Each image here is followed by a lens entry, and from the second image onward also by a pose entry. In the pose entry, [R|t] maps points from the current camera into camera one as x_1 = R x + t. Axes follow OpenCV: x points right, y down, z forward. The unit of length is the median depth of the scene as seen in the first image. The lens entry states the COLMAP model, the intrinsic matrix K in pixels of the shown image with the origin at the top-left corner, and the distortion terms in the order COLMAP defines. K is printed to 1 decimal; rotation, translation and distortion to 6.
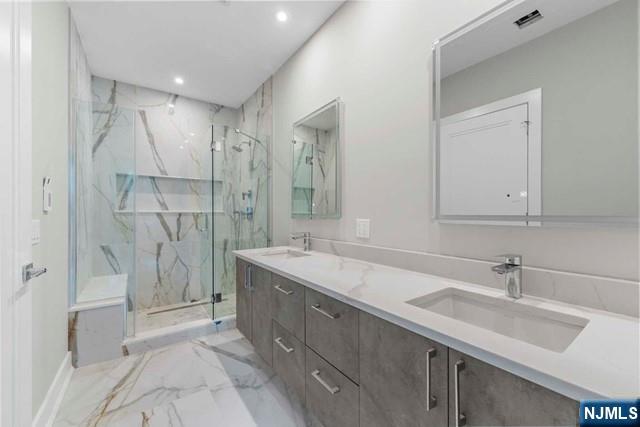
lens RADIAL K [[263.5, 0, 320.3], [0, 263.5, 218.3], [0, 0, 1]] dist [-0.000233, -0.000087]
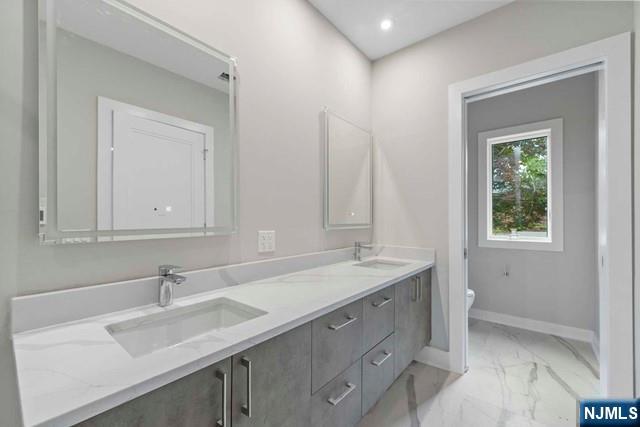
lens RADIAL K [[263.5, 0, 320.3], [0, 263.5, 218.3], [0, 0, 1]] dist [-0.000233, -0.000087]
pose [[-0.256268, 0.026686, 0.966237, -0.652963], [0.039468, 0.999074, -0.017125, -0.012949], [-0.965800, 0.033746, -0.257084, 0.960722]]
